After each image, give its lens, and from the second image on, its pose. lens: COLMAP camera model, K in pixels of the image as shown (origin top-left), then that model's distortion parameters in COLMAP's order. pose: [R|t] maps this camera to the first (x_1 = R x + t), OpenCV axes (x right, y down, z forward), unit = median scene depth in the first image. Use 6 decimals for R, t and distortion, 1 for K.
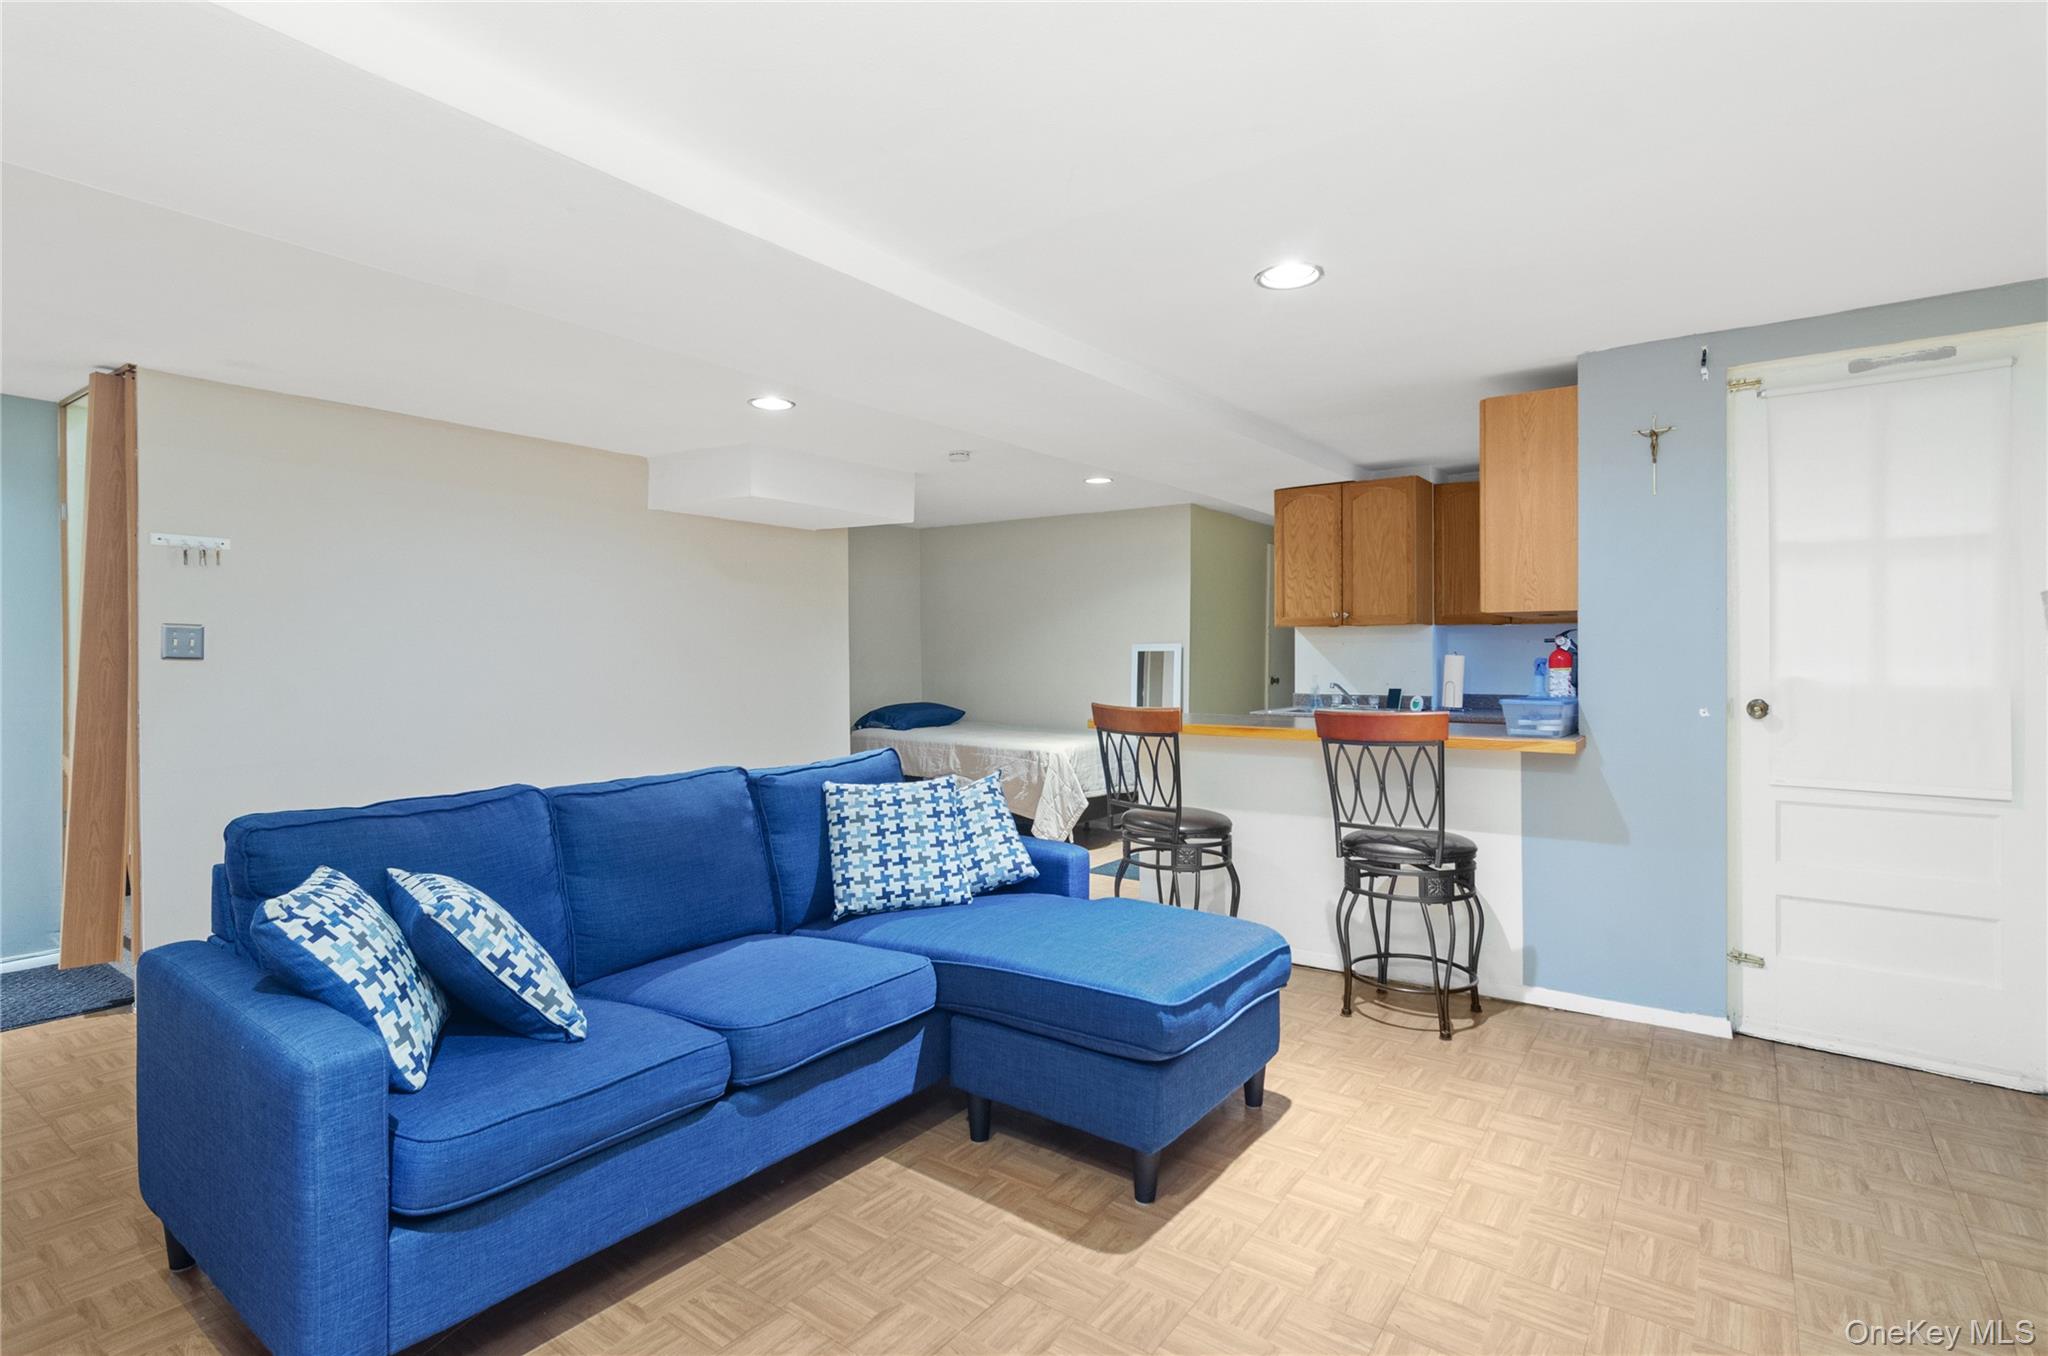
lens RADIAL K [[1019.6, 0, 1025.8], [0, 1019.6, 636.2], [0, 0, 1]] dist [0.000905, 0.000356]
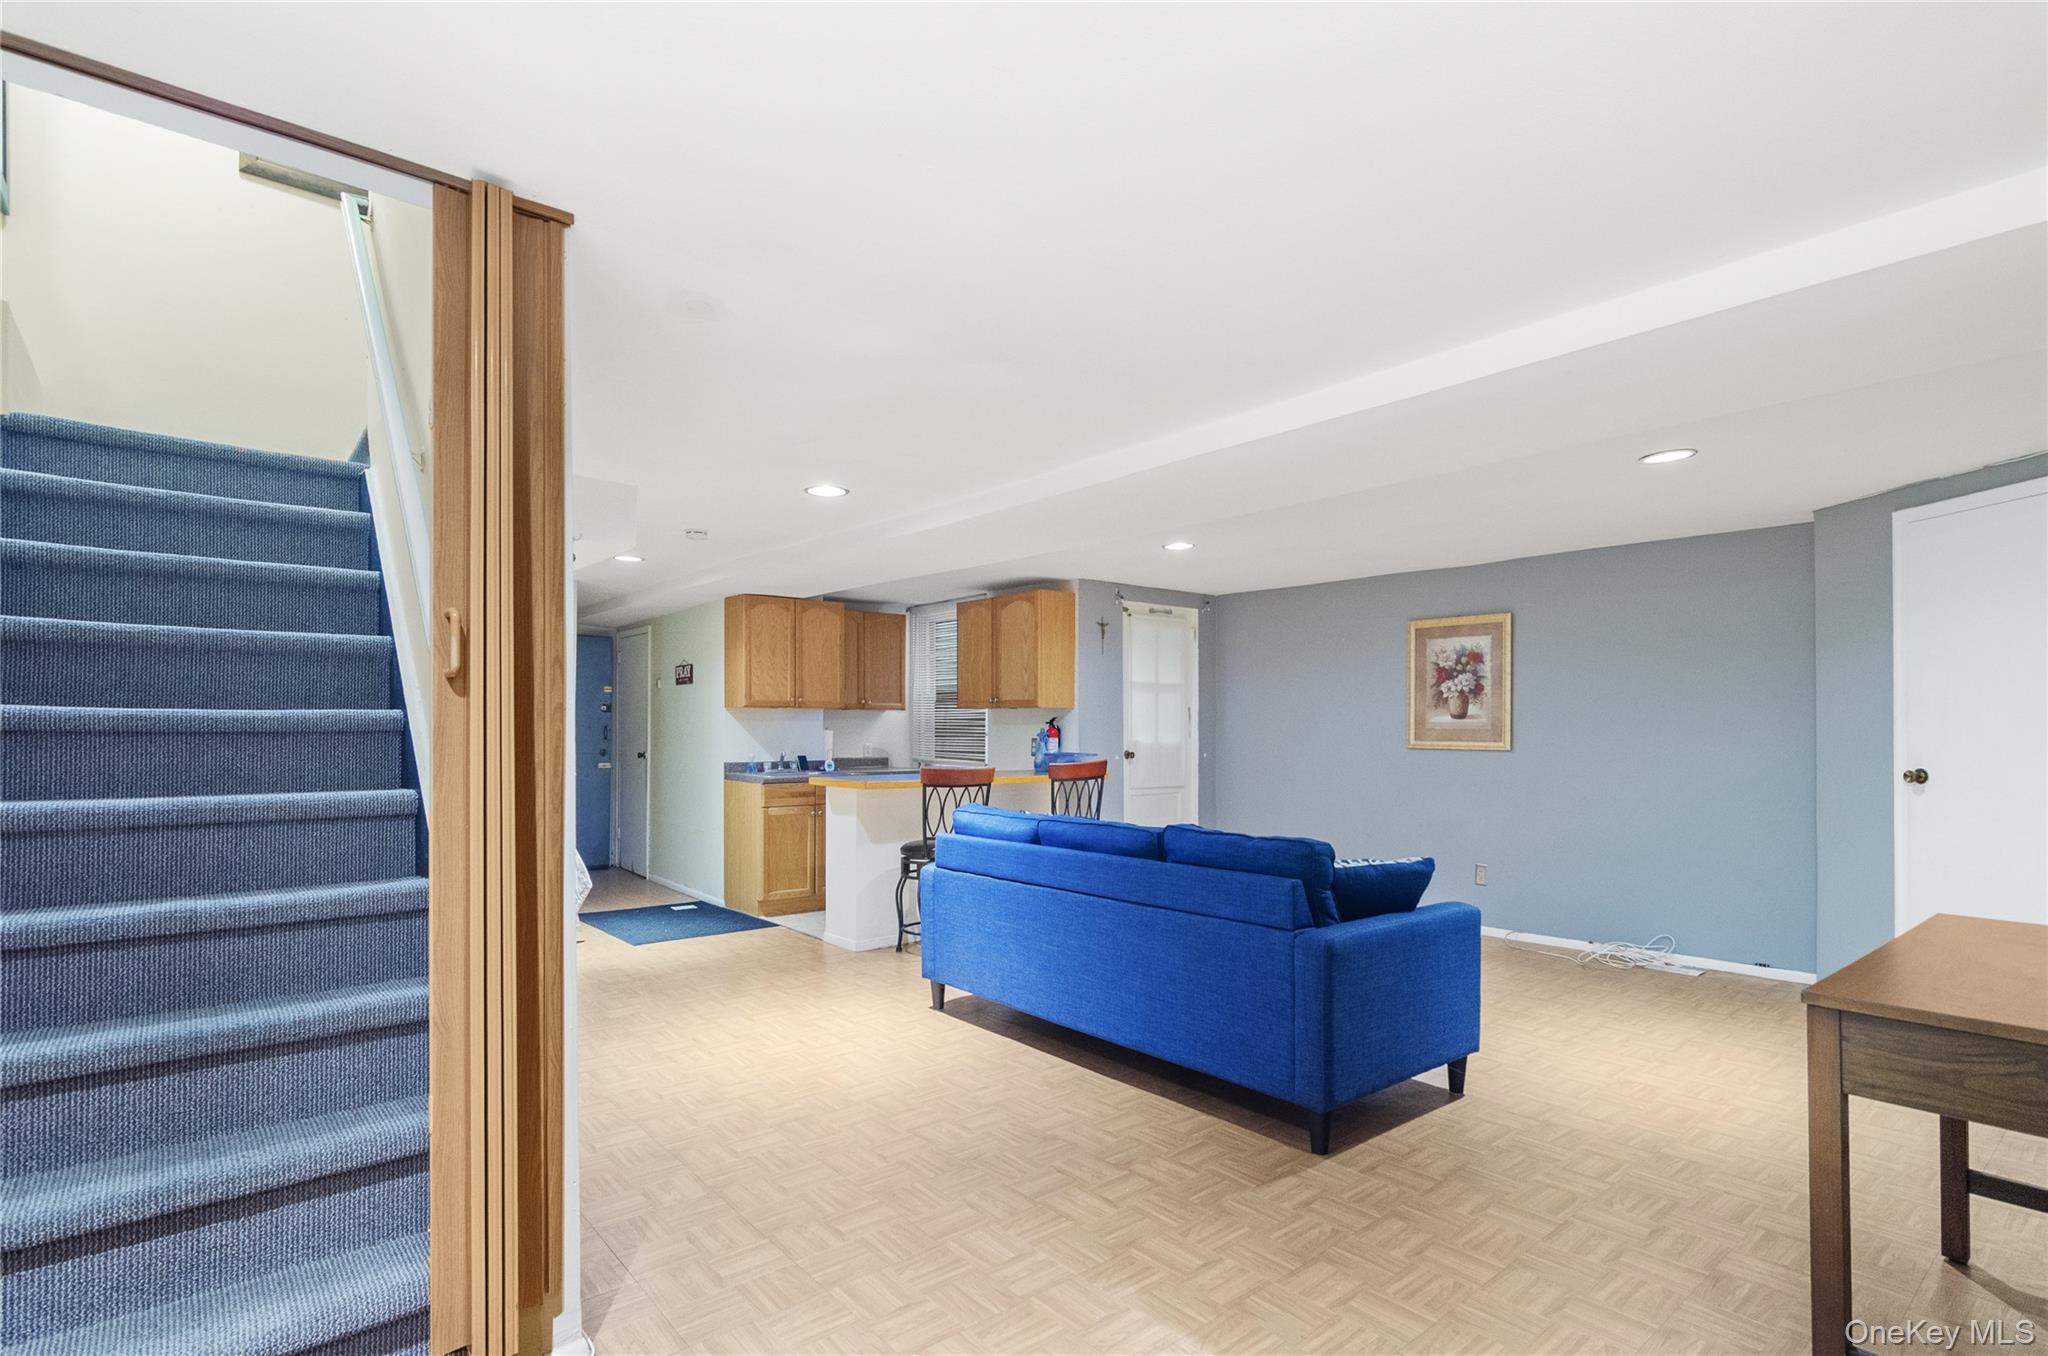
lens RADIAL K [[988.6, 0, 1016.5], [0, 988.6, 701.3], [0, 0, 1]] dist [0.001026, 0.000861]
pose [[0.258618, 0.028991, 0.965545, -1.274183], [-0.020792, 0.999485, -0.024441, 0.010219], [-0.965756, -0.013755, 0.259088, 0.590517]]
